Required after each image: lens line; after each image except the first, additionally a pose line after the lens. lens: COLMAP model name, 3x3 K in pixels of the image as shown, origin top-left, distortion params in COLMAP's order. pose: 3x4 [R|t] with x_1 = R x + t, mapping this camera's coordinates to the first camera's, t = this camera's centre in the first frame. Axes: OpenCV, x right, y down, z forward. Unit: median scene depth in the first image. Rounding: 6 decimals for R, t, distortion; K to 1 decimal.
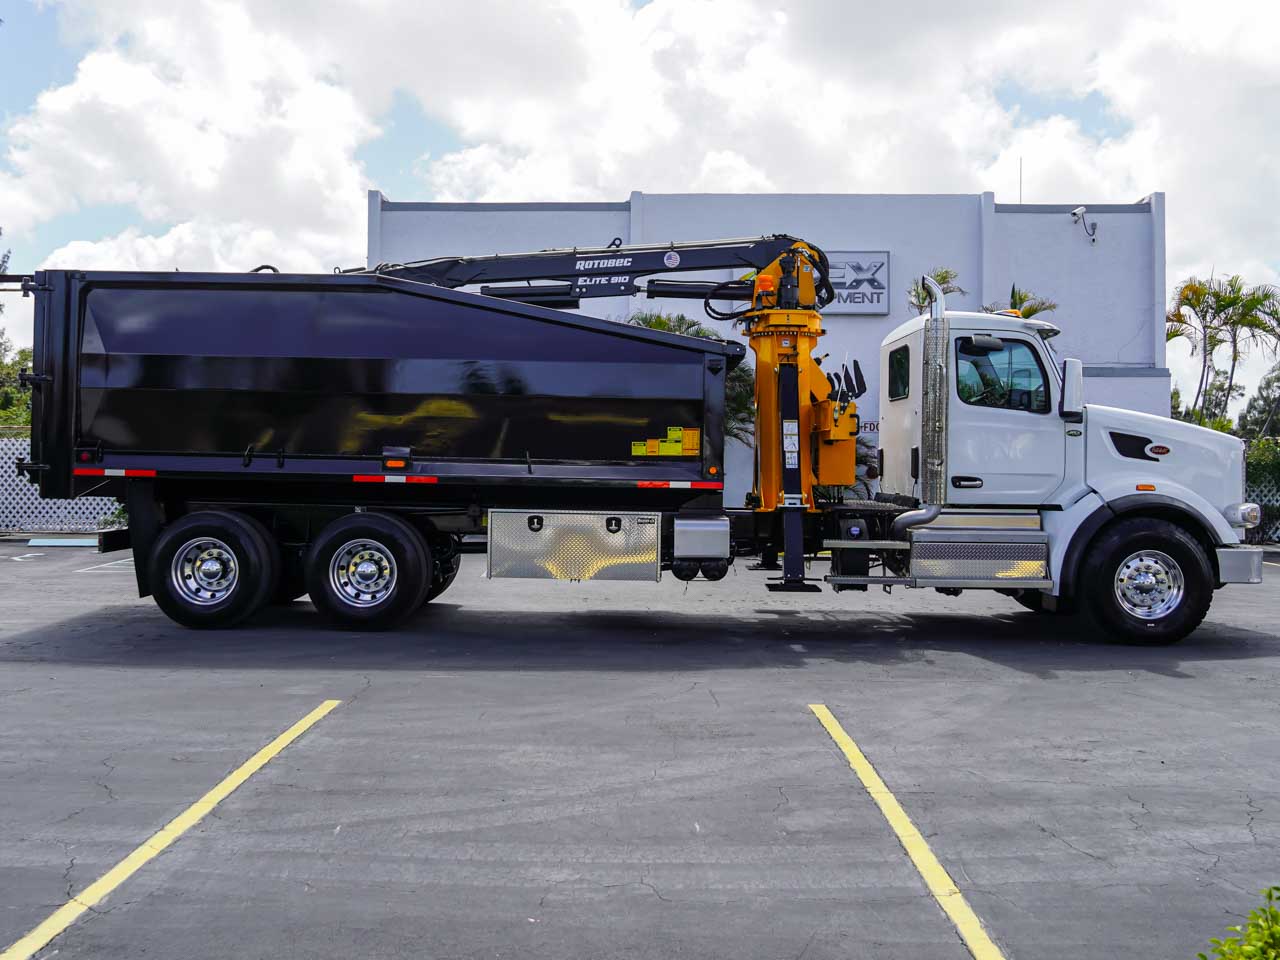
lens RADIAL K [[1246.5, 0, 640.0], [0, 1246.5, 480.0], [0, 0, 1]] dist [-0.011153, -0.006942]
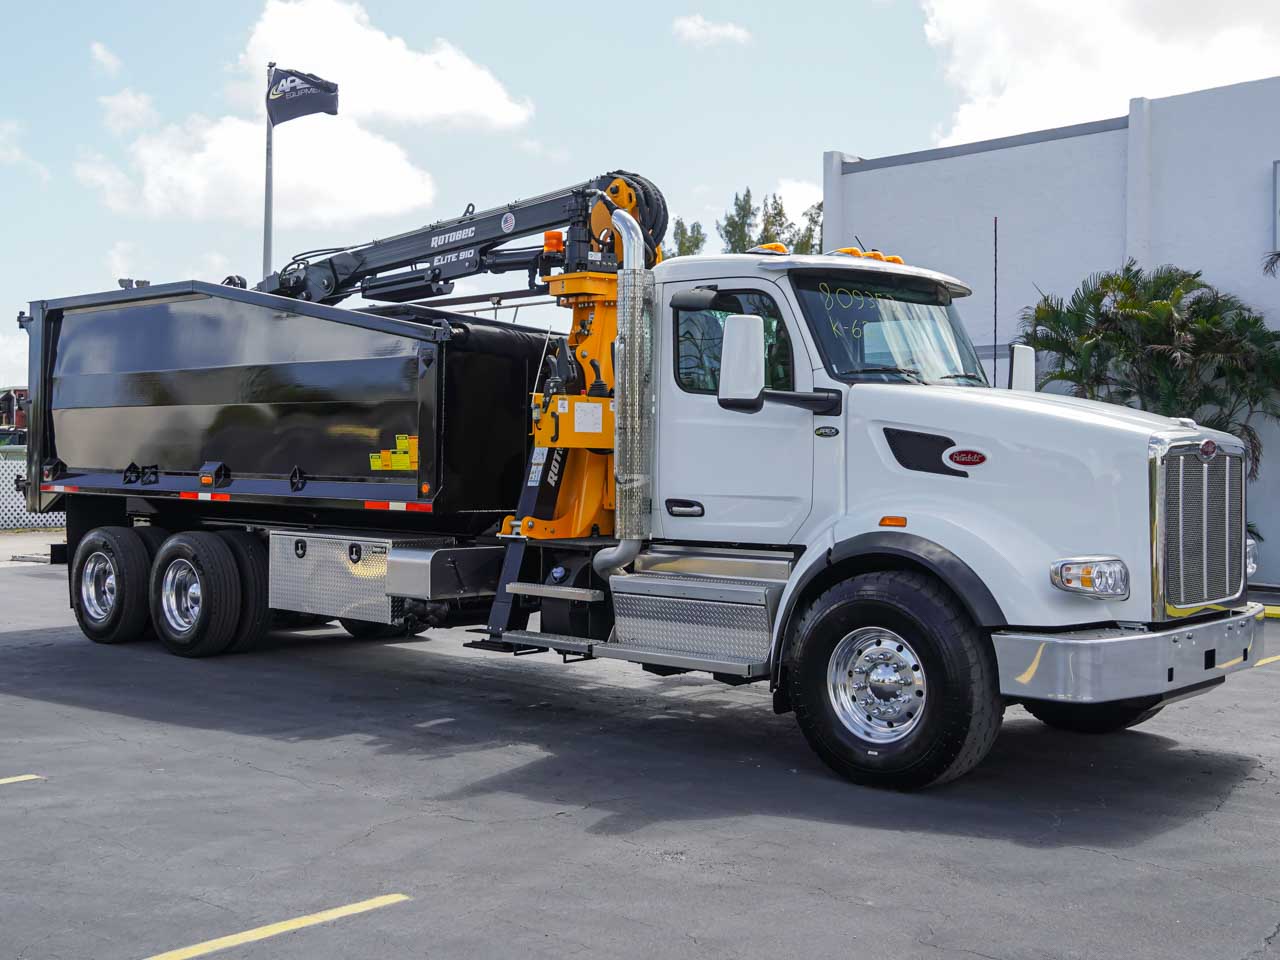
lens RADIAL K [[1486.2, 0, 640.0], [0, 1486.2, 480.0], [0, 0, 1]] dist [0.009714, 0.028745]
pose [[0.739172, 0.000929, -0.673516, 0.787653], [-0.009071, 0.999922, -0.008577, -0.006274], [0.673456, 0.012449, 0.739123, 0.389627]]
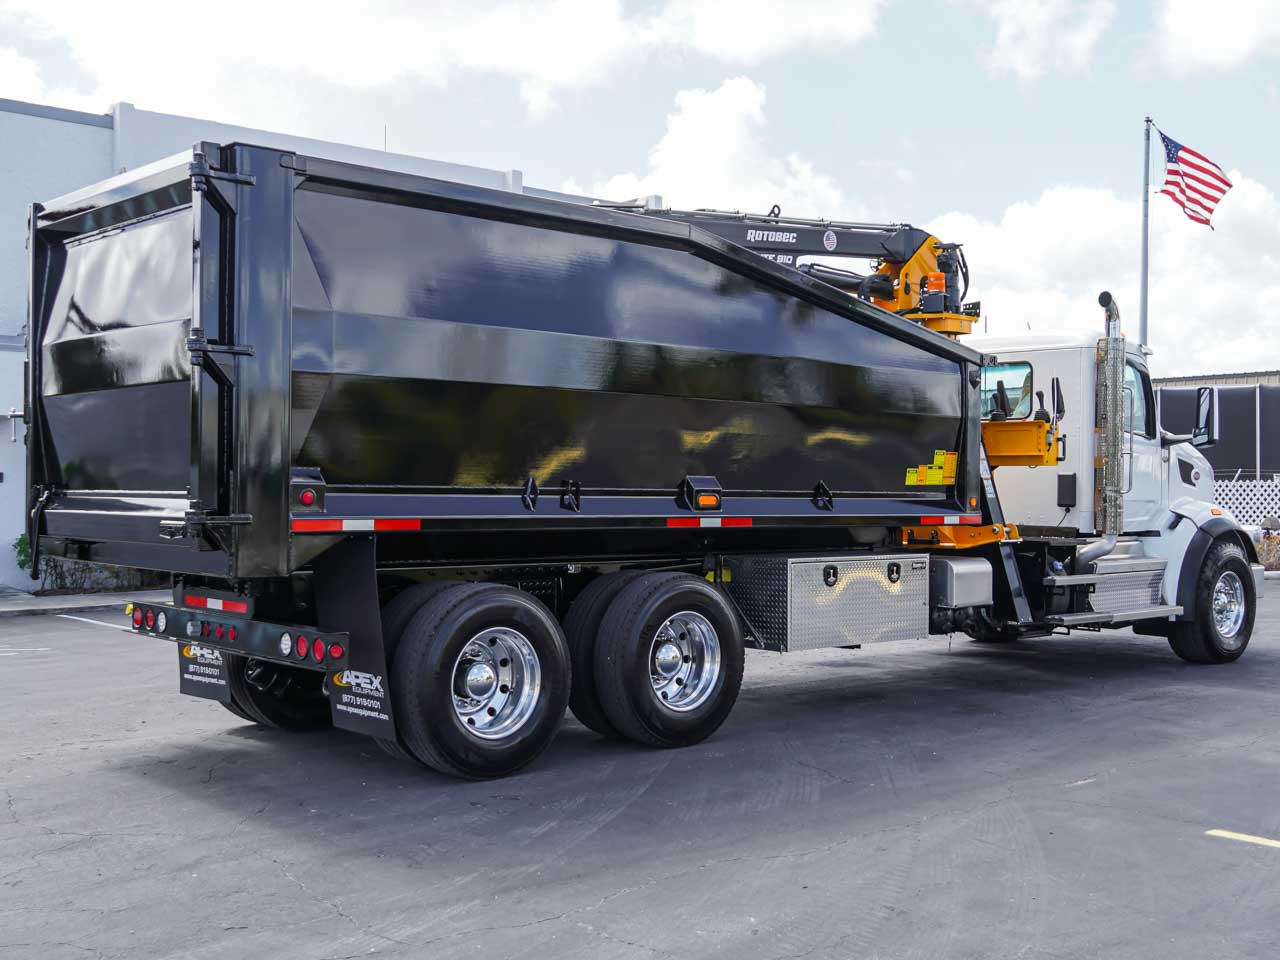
lens RADIAL K [[1463.6, 0, 642.8], [0, 1463.6, 504.8], [0, 0, 1]] dist [0.012575, 0.005043]
pose [[0.735580, -0.017389, 0.677215, -0.768087], [0.014611, 0.999845, 0.009803, -0.018736], [-0.677281, 0.002684, 0.735720, 0.419115]]
